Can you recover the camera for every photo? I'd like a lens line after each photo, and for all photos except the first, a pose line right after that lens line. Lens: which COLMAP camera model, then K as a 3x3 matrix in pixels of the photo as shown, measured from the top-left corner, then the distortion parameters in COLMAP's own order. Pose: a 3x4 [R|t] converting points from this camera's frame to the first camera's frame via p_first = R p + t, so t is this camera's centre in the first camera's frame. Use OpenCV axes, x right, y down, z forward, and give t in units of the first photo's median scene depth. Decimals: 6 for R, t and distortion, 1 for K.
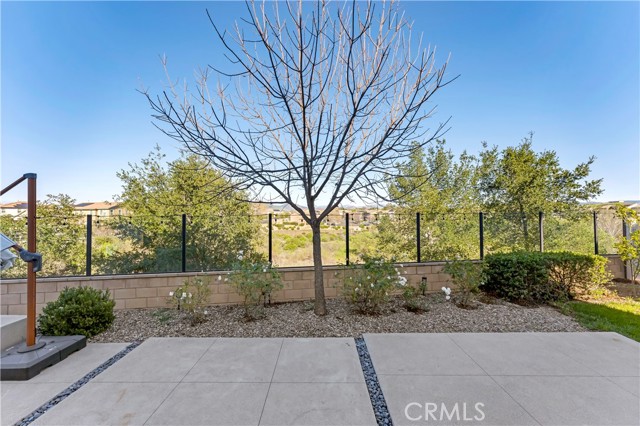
lens RADIAL K [[260.7, 0, 323.9], [0, 260.7, 210.0], [0, 0, 1]] dist [0.000188, -0.000497]
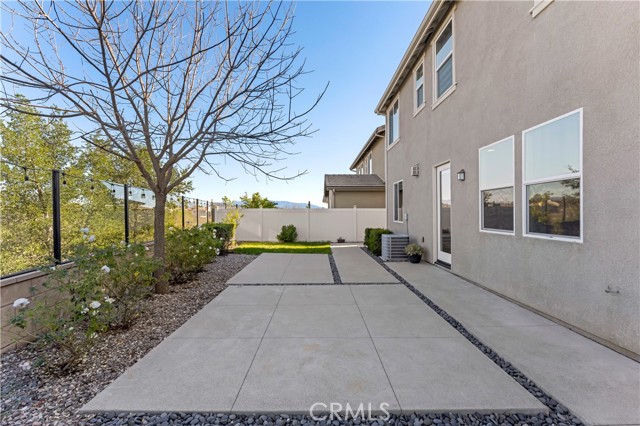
lens RADIAL K [[261.1, 0, 322.8], [0, 261.1, 213.5], [0, 0, 1]] dist [-0.002559, -0.000135]
pose [[-0.034470, 0.007468, 0.999378, -1.113178], [-0.011623, 0.999901, -0.007873, 0.148570], [-0.999338, -0.011888, -0.034380, 0.594345]]
